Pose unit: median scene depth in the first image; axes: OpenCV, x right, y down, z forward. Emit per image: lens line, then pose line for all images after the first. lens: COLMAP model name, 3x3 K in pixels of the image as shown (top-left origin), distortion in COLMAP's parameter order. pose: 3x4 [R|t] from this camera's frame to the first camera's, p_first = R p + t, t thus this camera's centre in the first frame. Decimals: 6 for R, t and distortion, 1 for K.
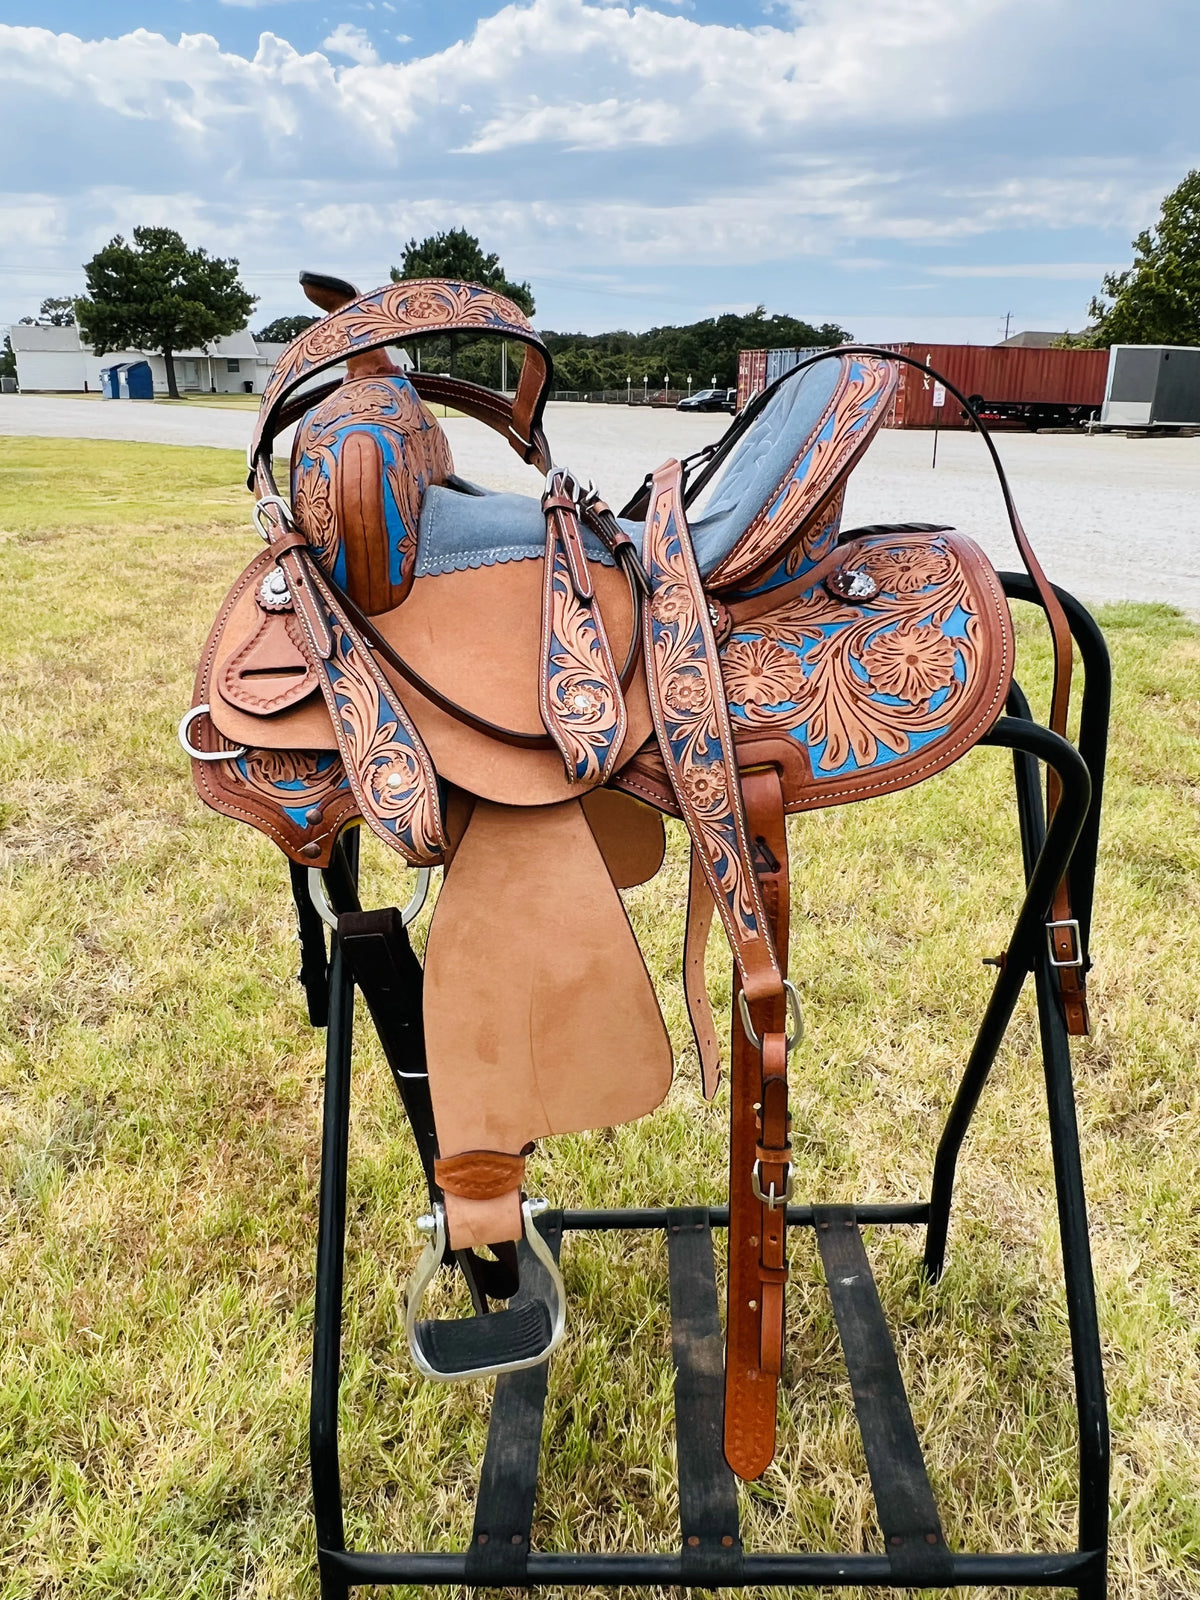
lens RADIAL K [[1204.5, 0, 615.8], [0, 1204.5, 794.9], [0, 0, 1]] dist [-0.001657, -0.002216]
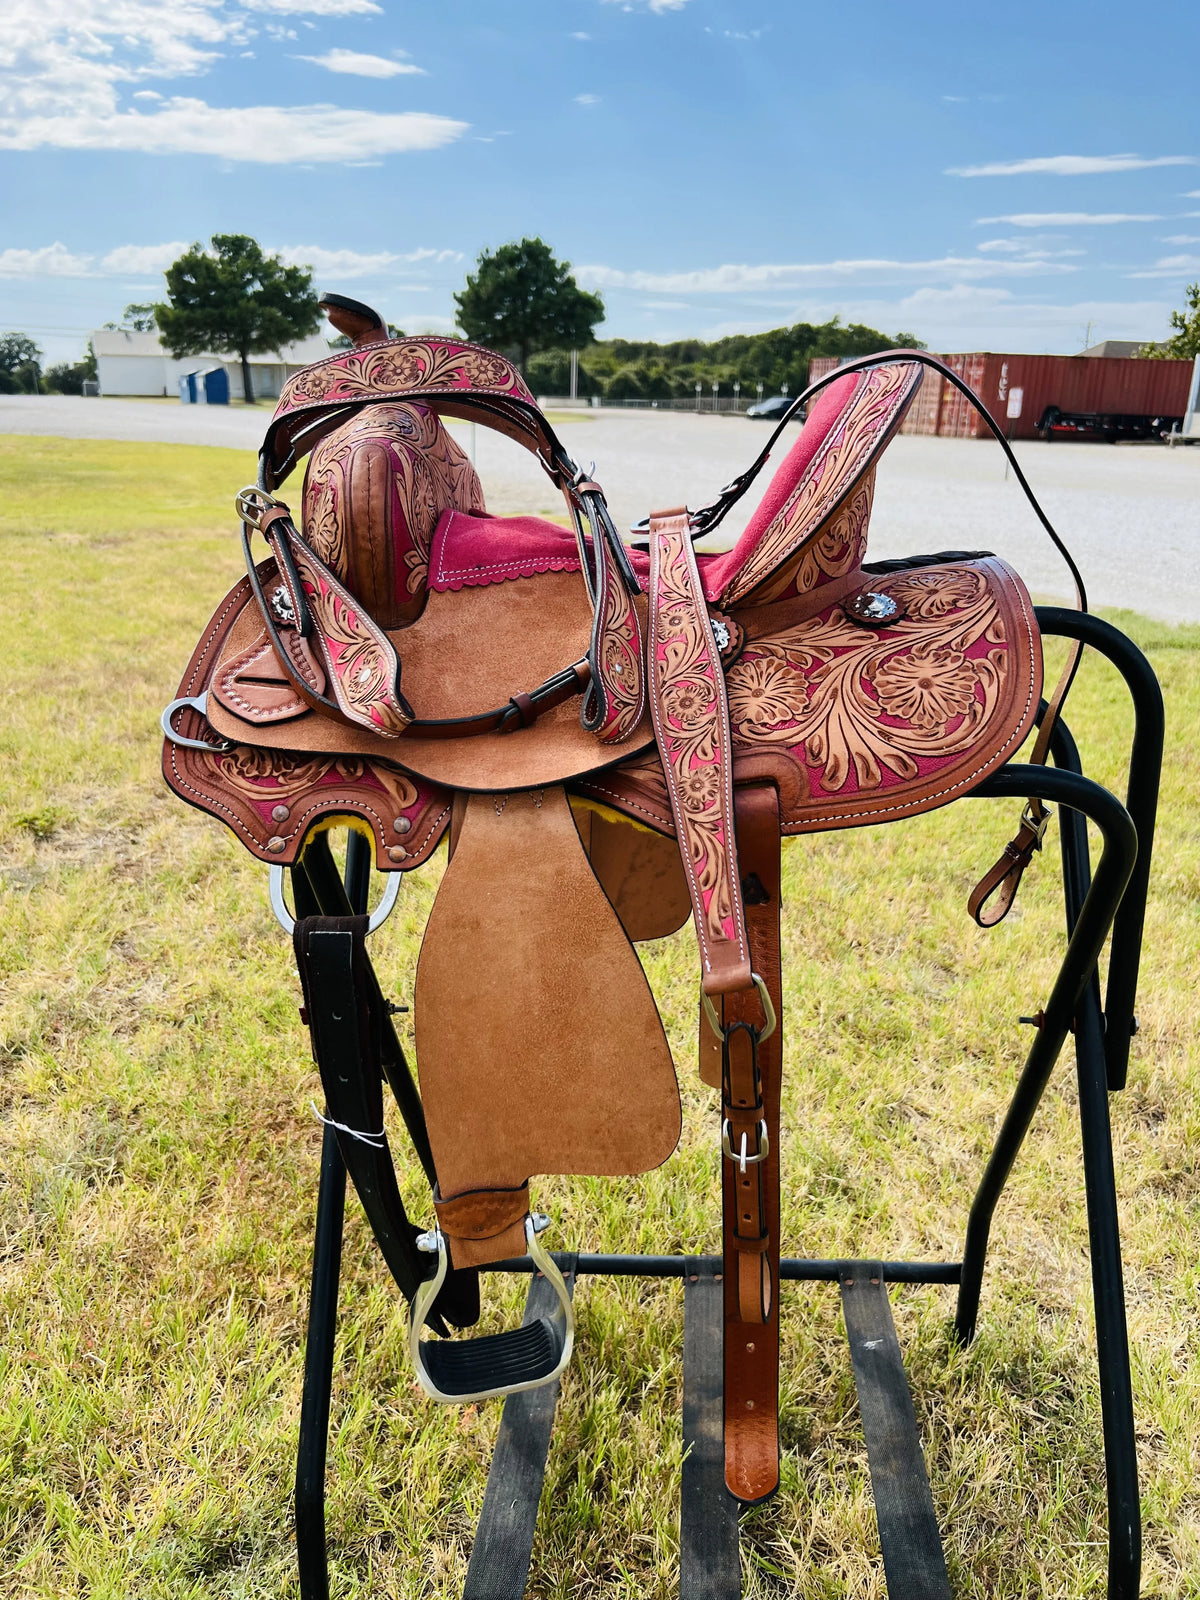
lens RADIAL K [[1202.3, 0, 609.1], [0, 1202.3, 801.4], [0, 0, 1]] dist [0.023161, -0.034227]
pose [[0.998137, 0.024634, -0.055821, 0.019417], [-0.024702, 0.999695, -0.000530, -0.013000], [0.055791, 0.001908, 0.998441, 0.024357]]
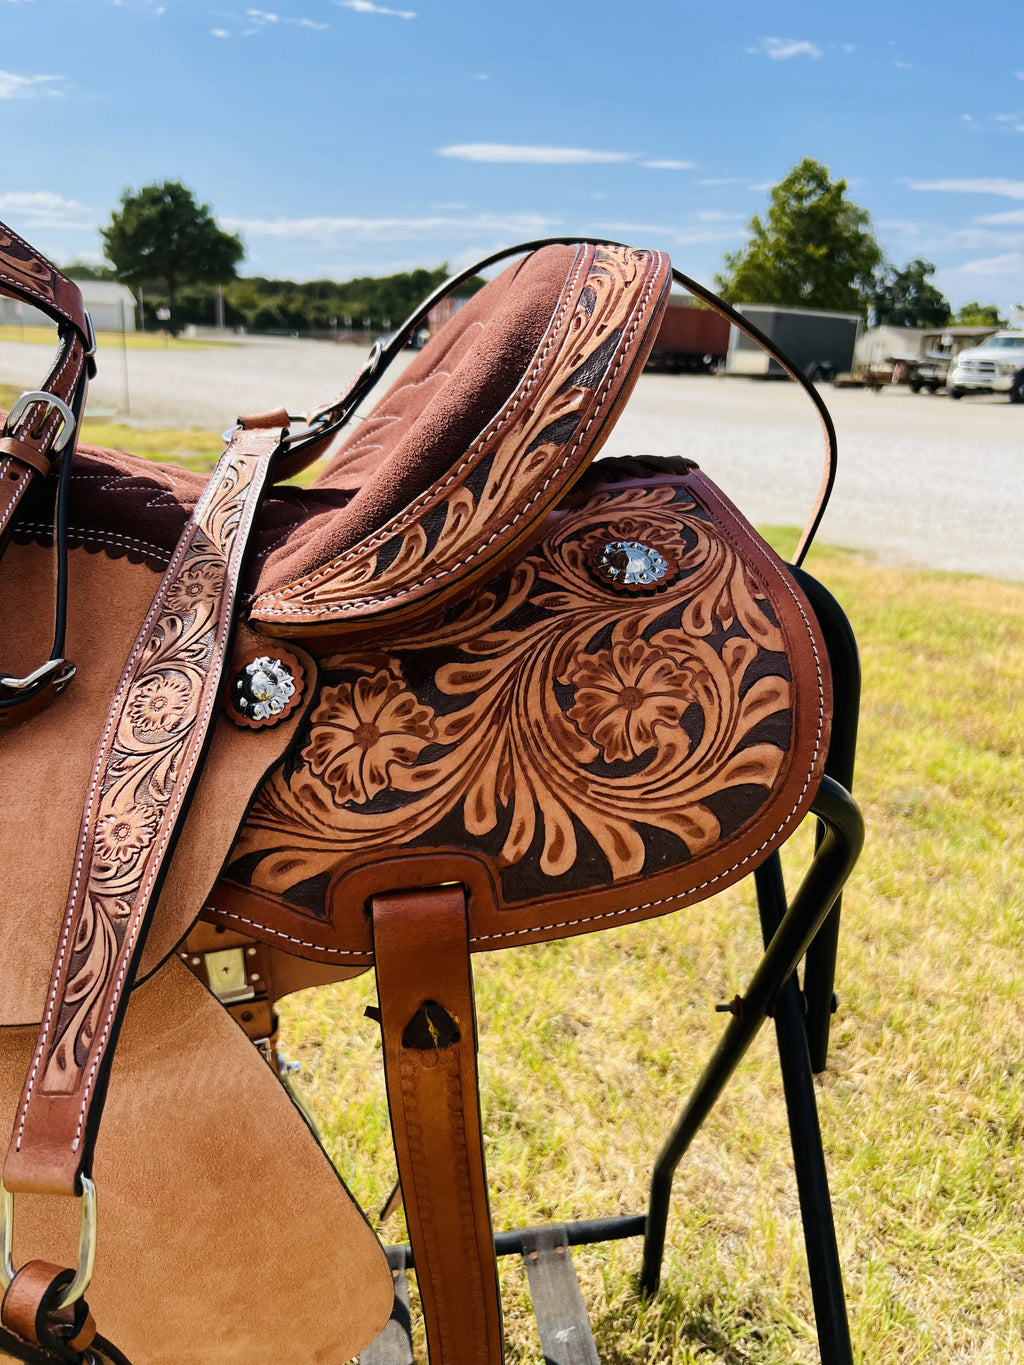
lens RADIAL K [[1025.7, 0, 519.8], [0, 1025.7, 683.7], [0, 0, 1]] dist [0.023161, -0.034227]
pose [[0.983755, -0.028951, 0.177164, 0.028104], [0.028329, 0.999580, 0.006042, -0.053422], [-0.177265, -0.000925, 0.984163, 0.176787]]
